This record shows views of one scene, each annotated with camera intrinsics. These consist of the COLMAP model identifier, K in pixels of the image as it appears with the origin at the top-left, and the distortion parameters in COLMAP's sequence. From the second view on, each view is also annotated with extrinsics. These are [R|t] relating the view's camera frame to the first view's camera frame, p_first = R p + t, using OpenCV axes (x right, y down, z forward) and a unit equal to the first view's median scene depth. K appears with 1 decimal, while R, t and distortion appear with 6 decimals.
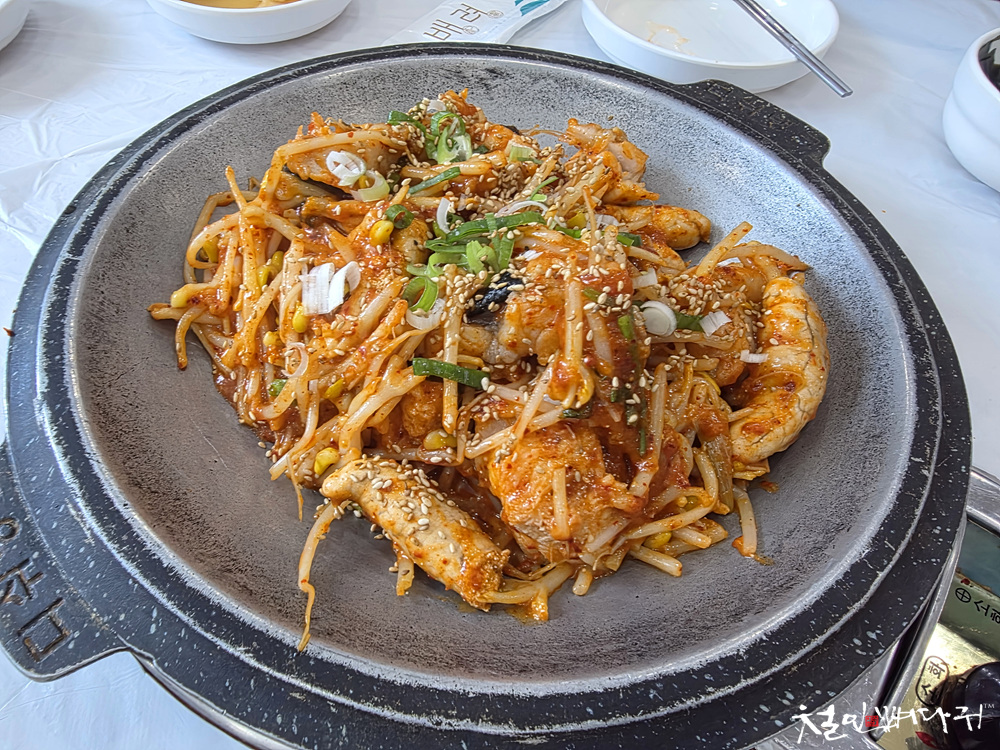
lens RADIAL K [[654.6, 0, 467.8], [0, 654.6, 449.0], [0, 0, 1]] dist [0.008508, 0.002800]
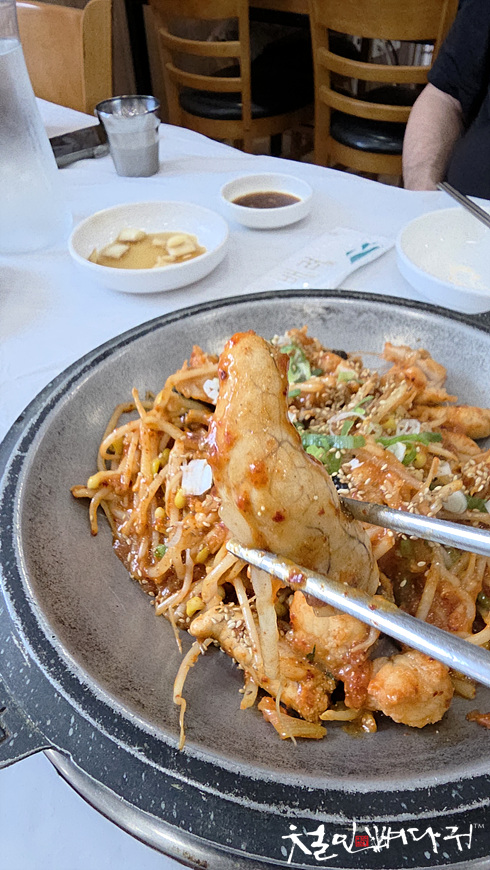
lens RADIAL K [[587.2, 0, 249.5], [0, 587.2, 488.8], [0, 0, 1]] dist [0.008809, 0.004108]
pose [[0.993208, -0.014998, -0.115386, 0.020754], [-0.006684, 0.982667, -0.185260, 0.007209], [0.116164, 0.184773, 0.975892, -0.178203]]
